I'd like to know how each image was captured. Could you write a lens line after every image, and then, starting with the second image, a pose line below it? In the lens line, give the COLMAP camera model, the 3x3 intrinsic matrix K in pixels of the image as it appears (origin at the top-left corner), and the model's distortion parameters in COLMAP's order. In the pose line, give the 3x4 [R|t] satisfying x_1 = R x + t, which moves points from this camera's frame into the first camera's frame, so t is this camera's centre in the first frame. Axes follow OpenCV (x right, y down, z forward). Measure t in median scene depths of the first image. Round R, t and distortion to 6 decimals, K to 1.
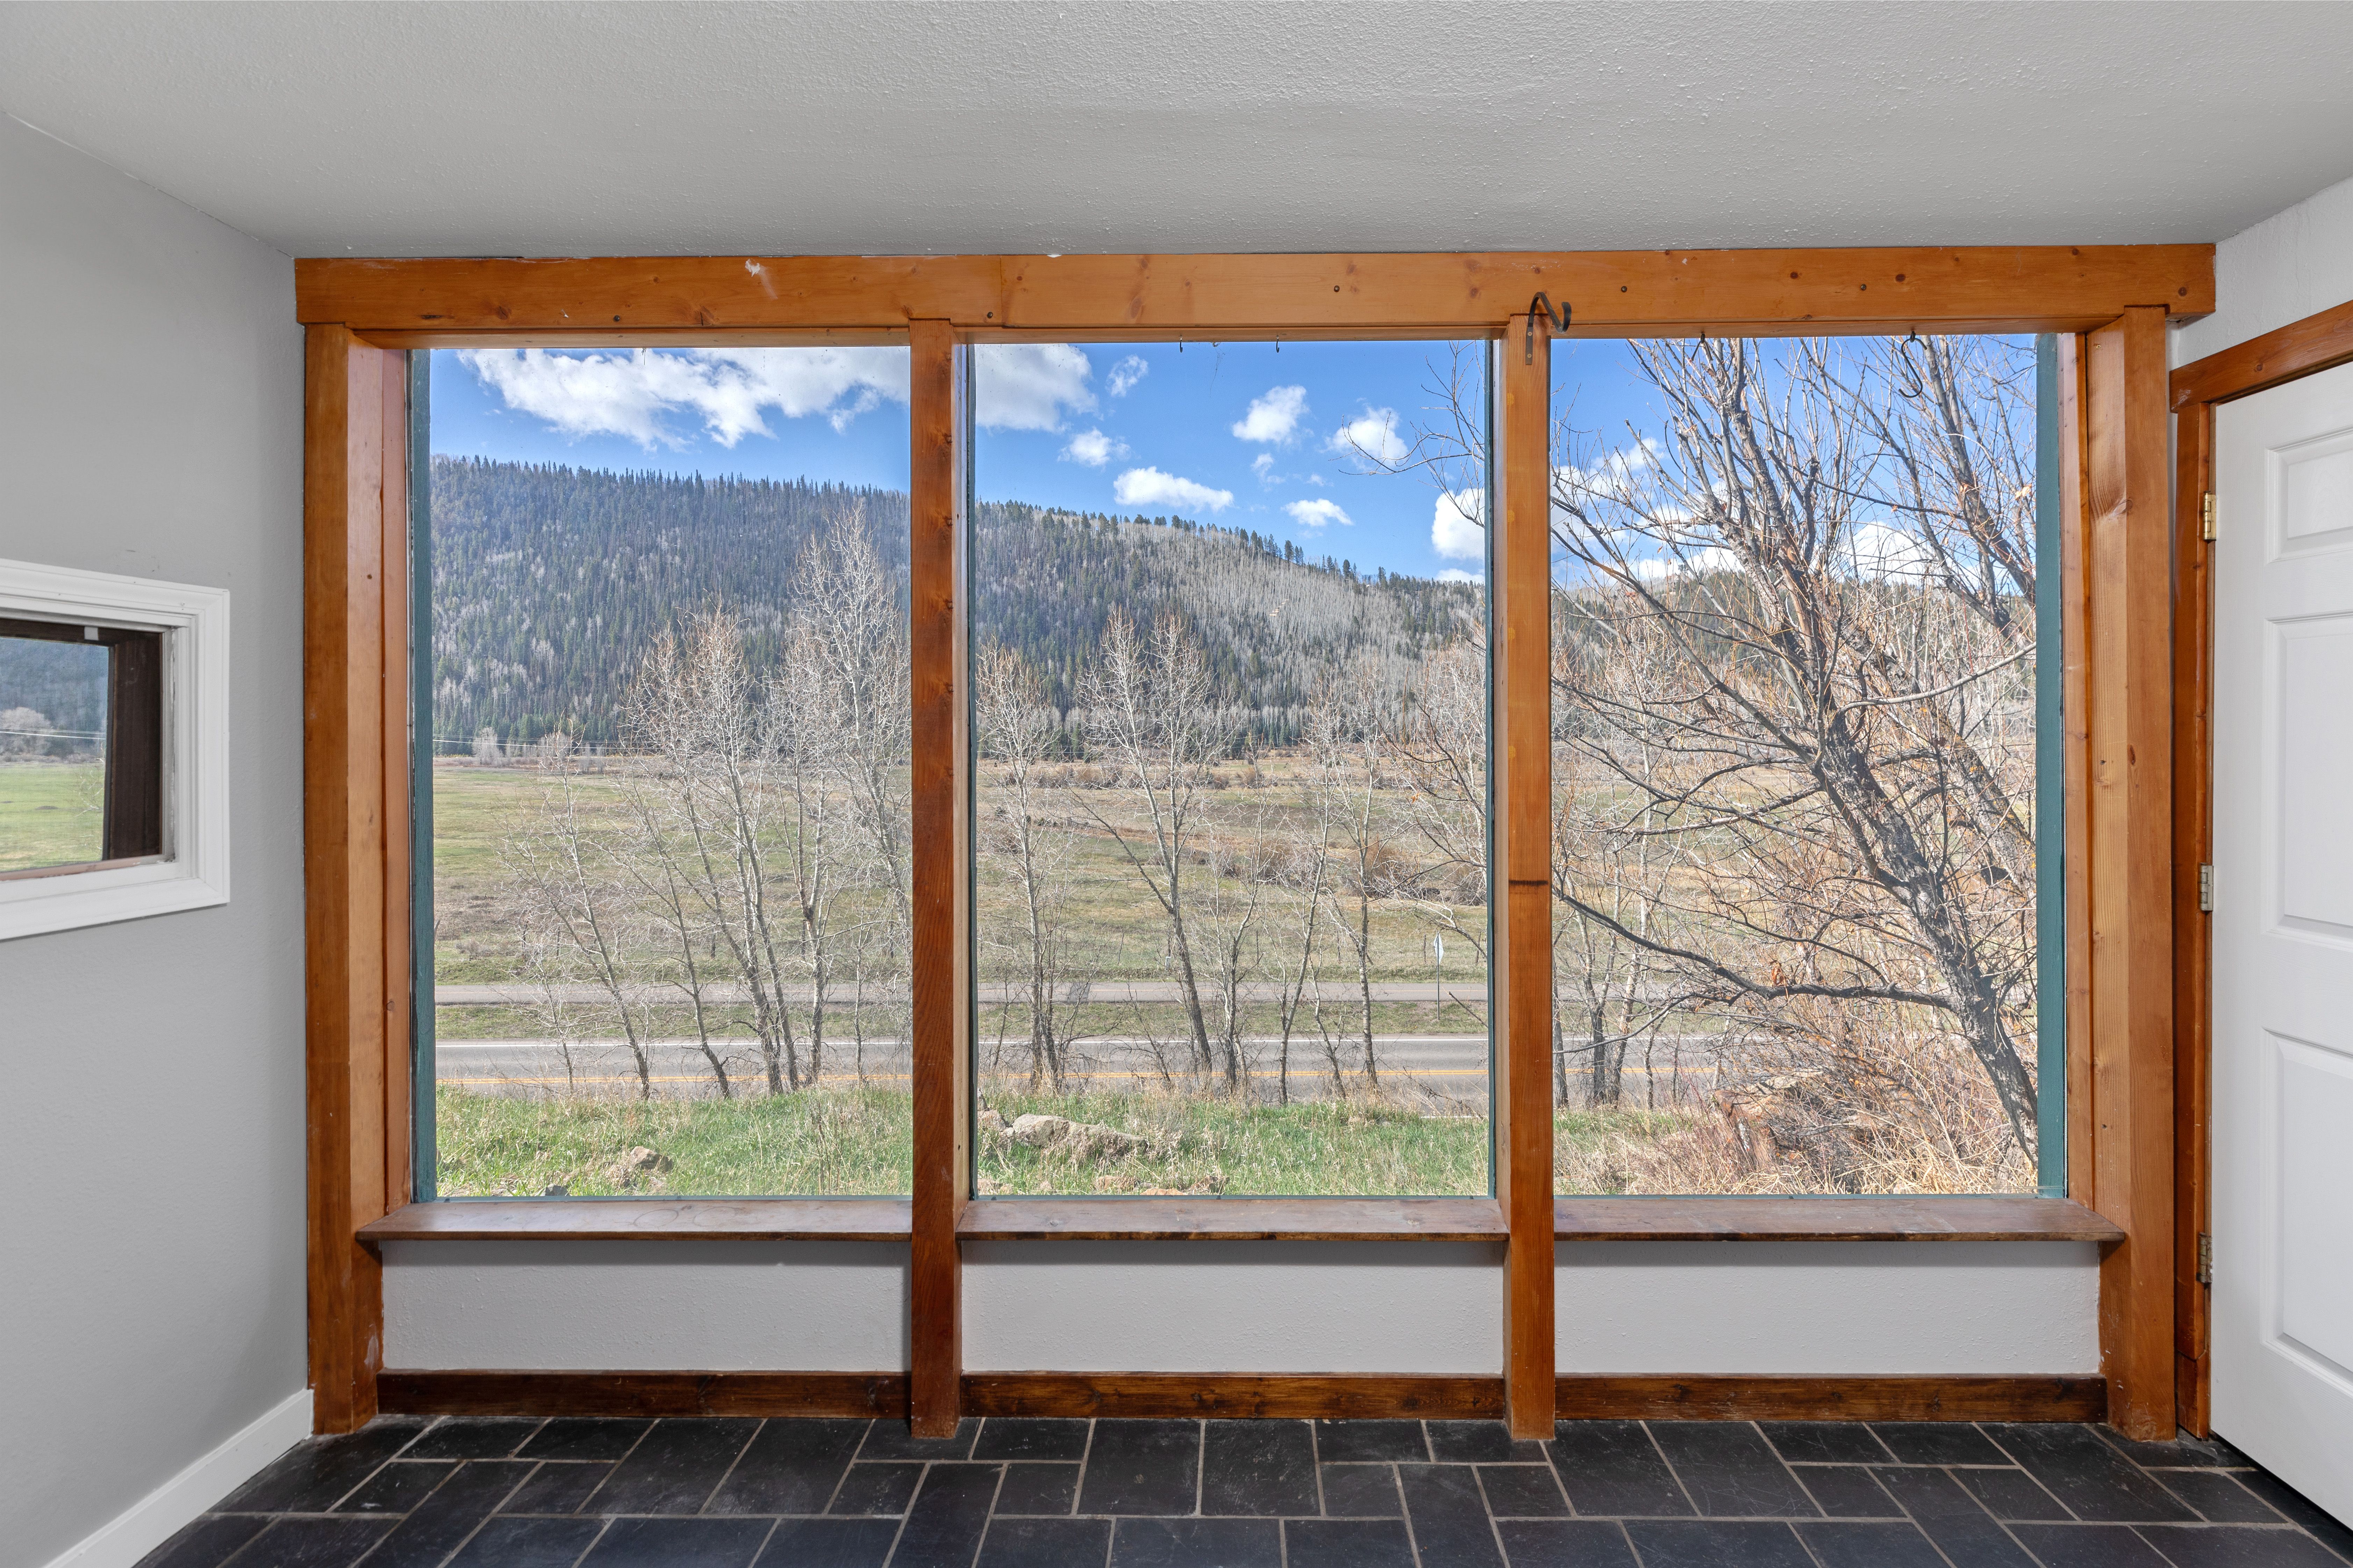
lens RADIAL K [[1108.2, 0, 1213.9], [0, 1108.2, 712.3], [0, 0, 1]] dist [0.014058, -0.000210]
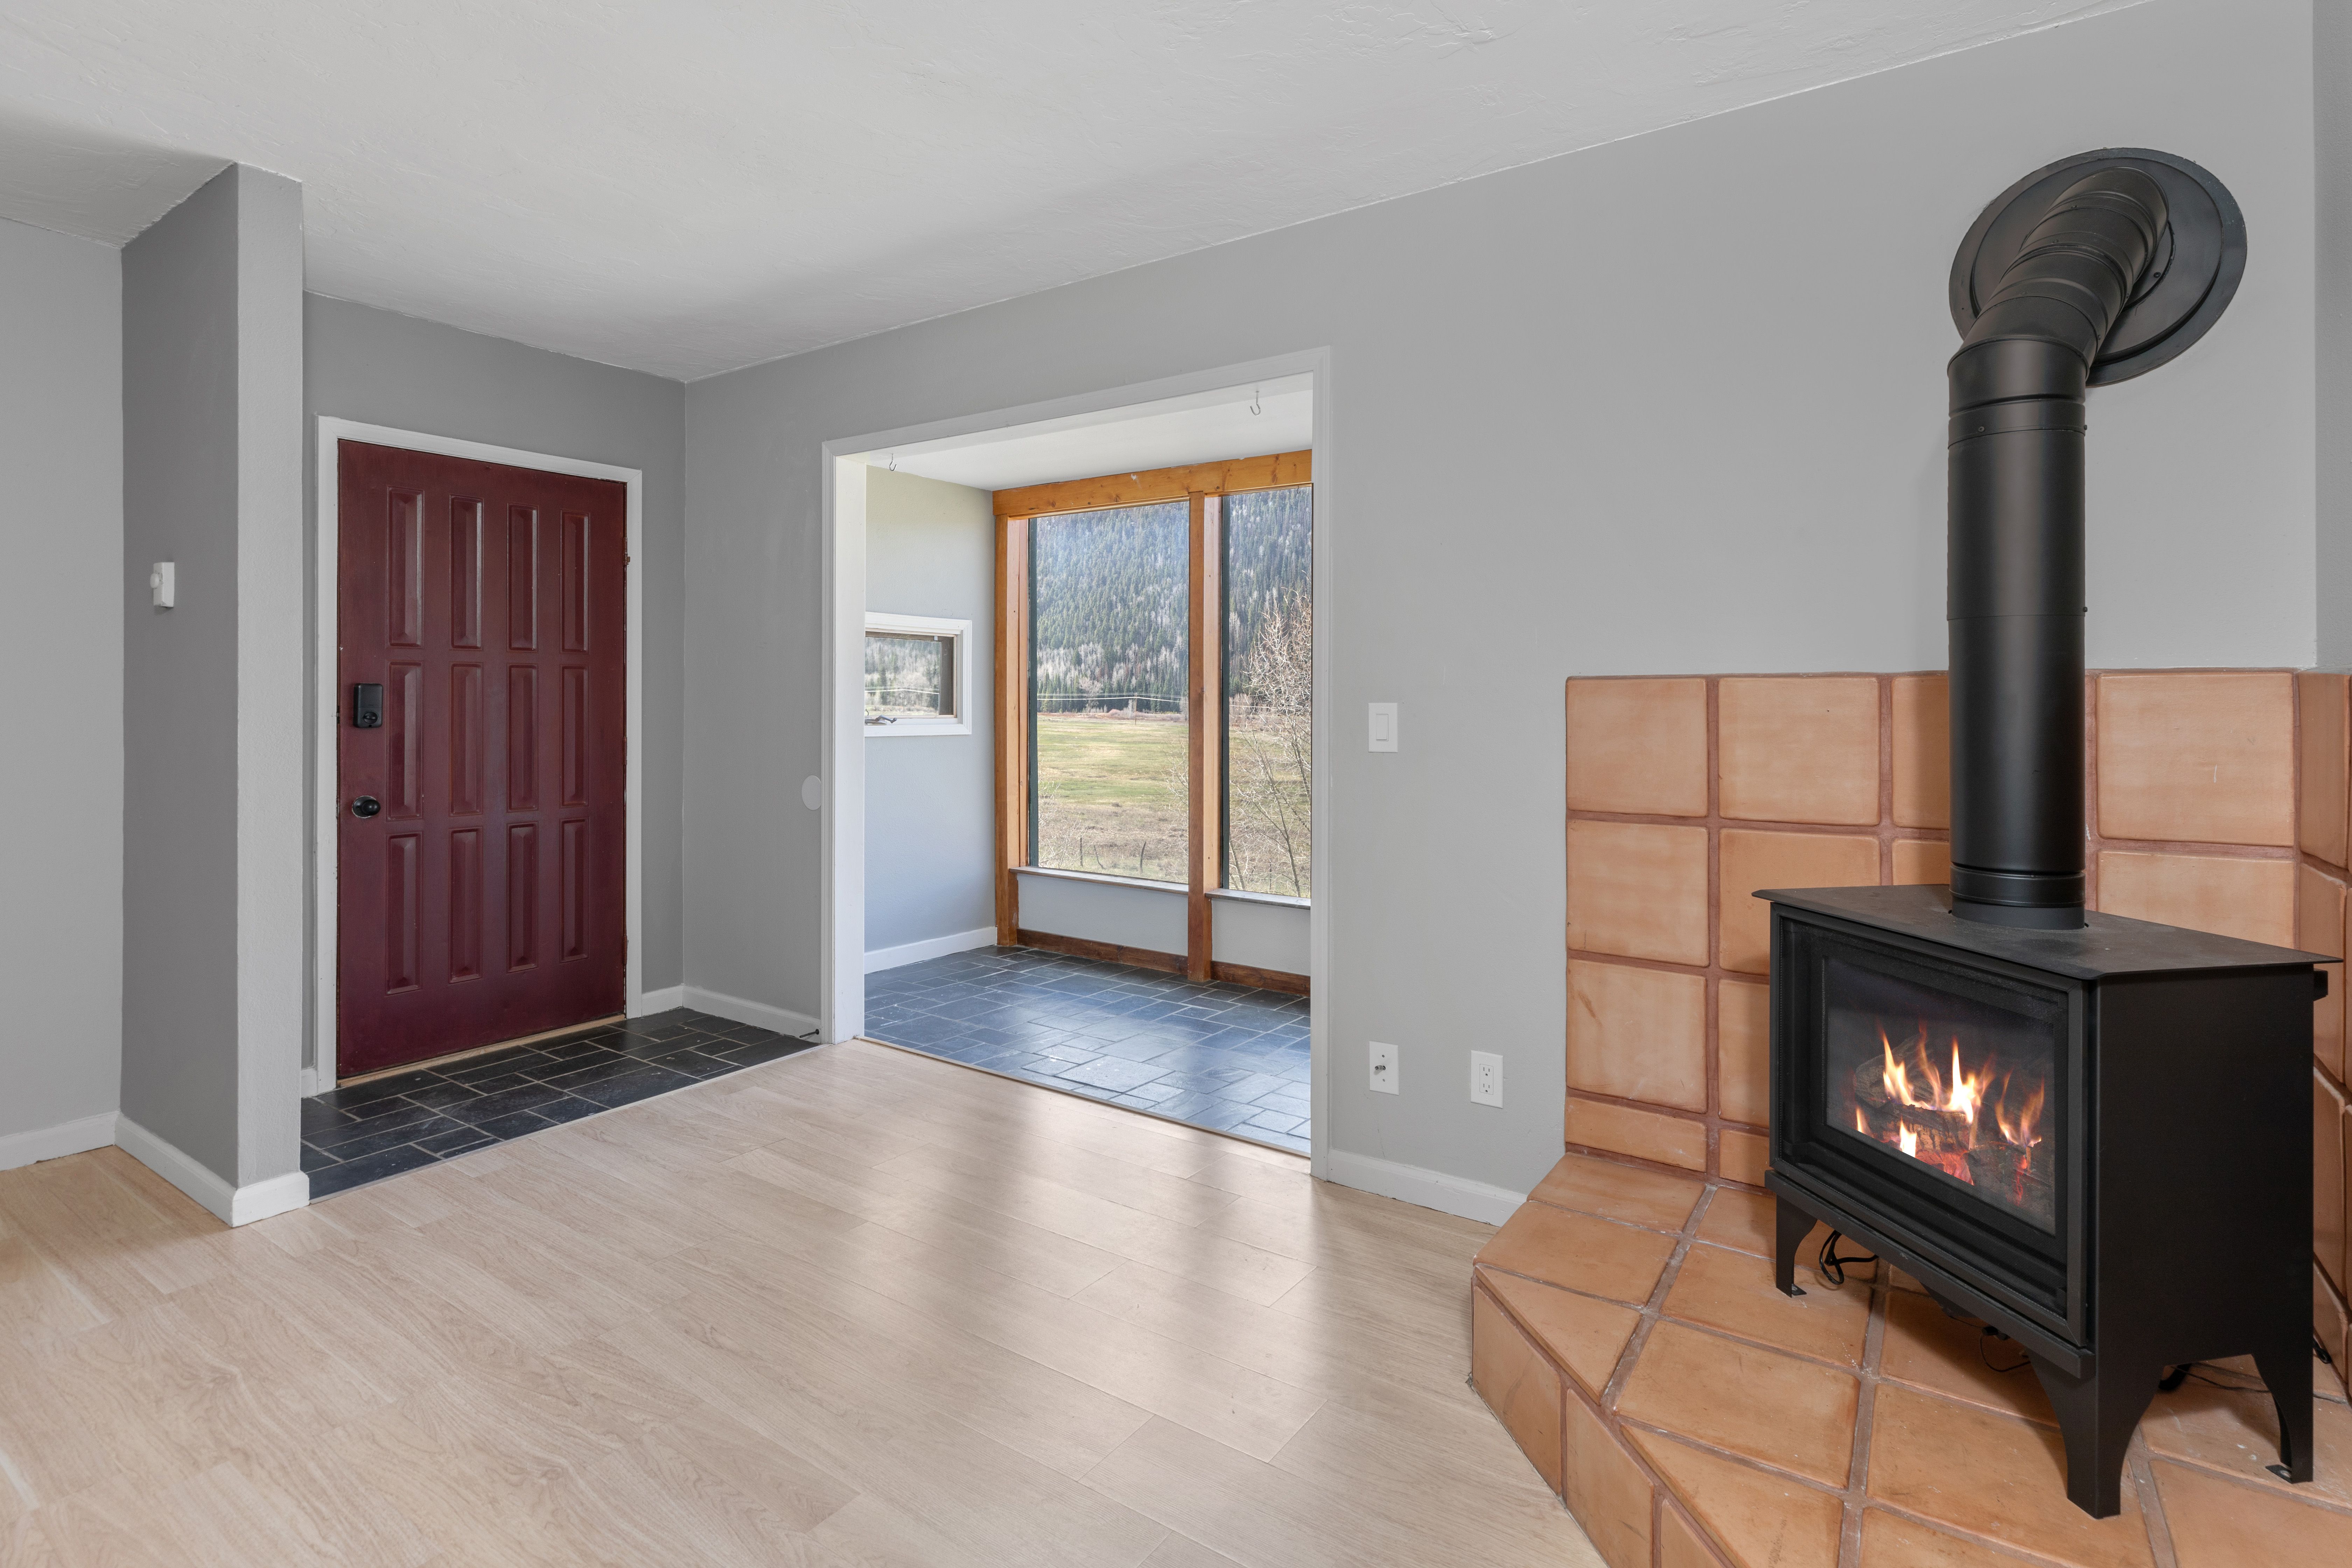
lens RADIAL K [[1143.0, 0, 1178.2], [0, 1143.0, 661.6], [0, 0, 1]] dist [-0.002514, -0.000534]
pose [[0.832053, -0.005820, -0.554666, 0.999044], [-0.001246, 0.999923, -0.012360, 0.023041], [0.554695, 0.010976, 0.831981, -0.955050]]
